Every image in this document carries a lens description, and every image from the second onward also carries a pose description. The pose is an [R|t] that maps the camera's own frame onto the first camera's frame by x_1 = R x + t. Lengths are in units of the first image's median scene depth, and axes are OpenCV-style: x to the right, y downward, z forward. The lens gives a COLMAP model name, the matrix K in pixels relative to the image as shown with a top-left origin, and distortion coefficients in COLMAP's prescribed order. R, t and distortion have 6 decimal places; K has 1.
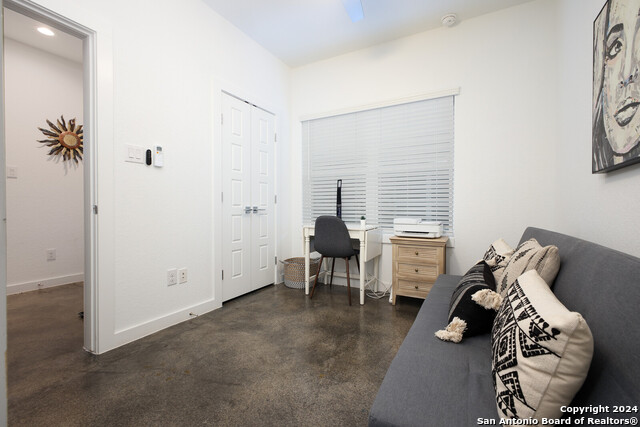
lens RADIAL K [[283.2, 0, 318.6], [0, 283.2, 211.3], [0, 0, 1]] dist [0.003636, 0.000800]
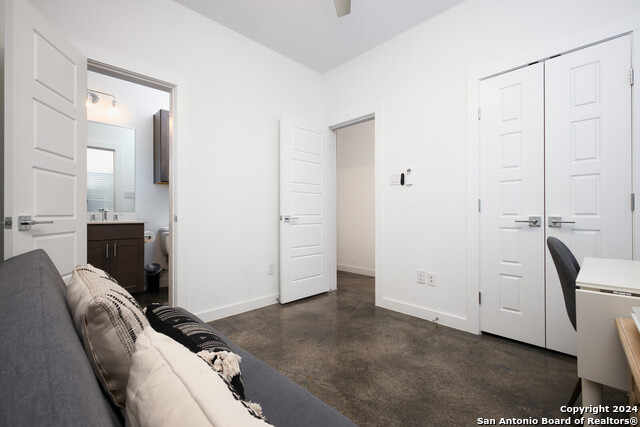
lens RADIAL K [[271.4, 0, 320.0], [0, 271.4, 213.5], [0, 0, 1]] dist [-0.000165, 0.000079]
pose [[-0.287548, -0.004867, -0.957754, 0.602134], [-0.014184, 0.999899, -0.000822, -0.018244], [0.957661, 0.013348, -0.287588, 0.821113]]
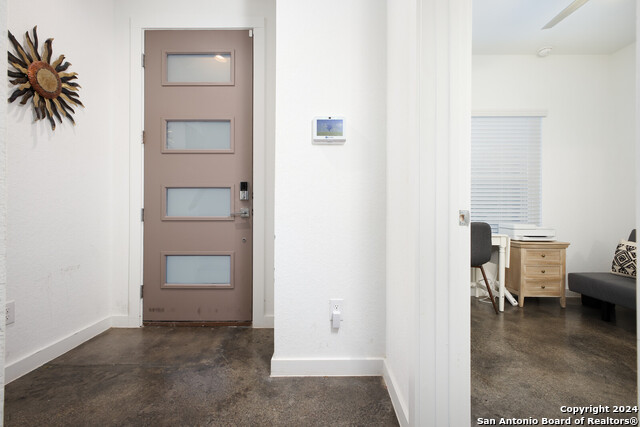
lens RADIAL K [[283.2, 0, 318.6], [0, 283.2, 211.3], [0, 0, 1]] dist [0.003636, 0.000800]
pose [[0.877638, 0.002553, 0.479317, -0.947804], [0.005742, 0.999858, -0.015838, -0.010916], [-0.479290, 0.016652, 0.877499, 0.455190]]
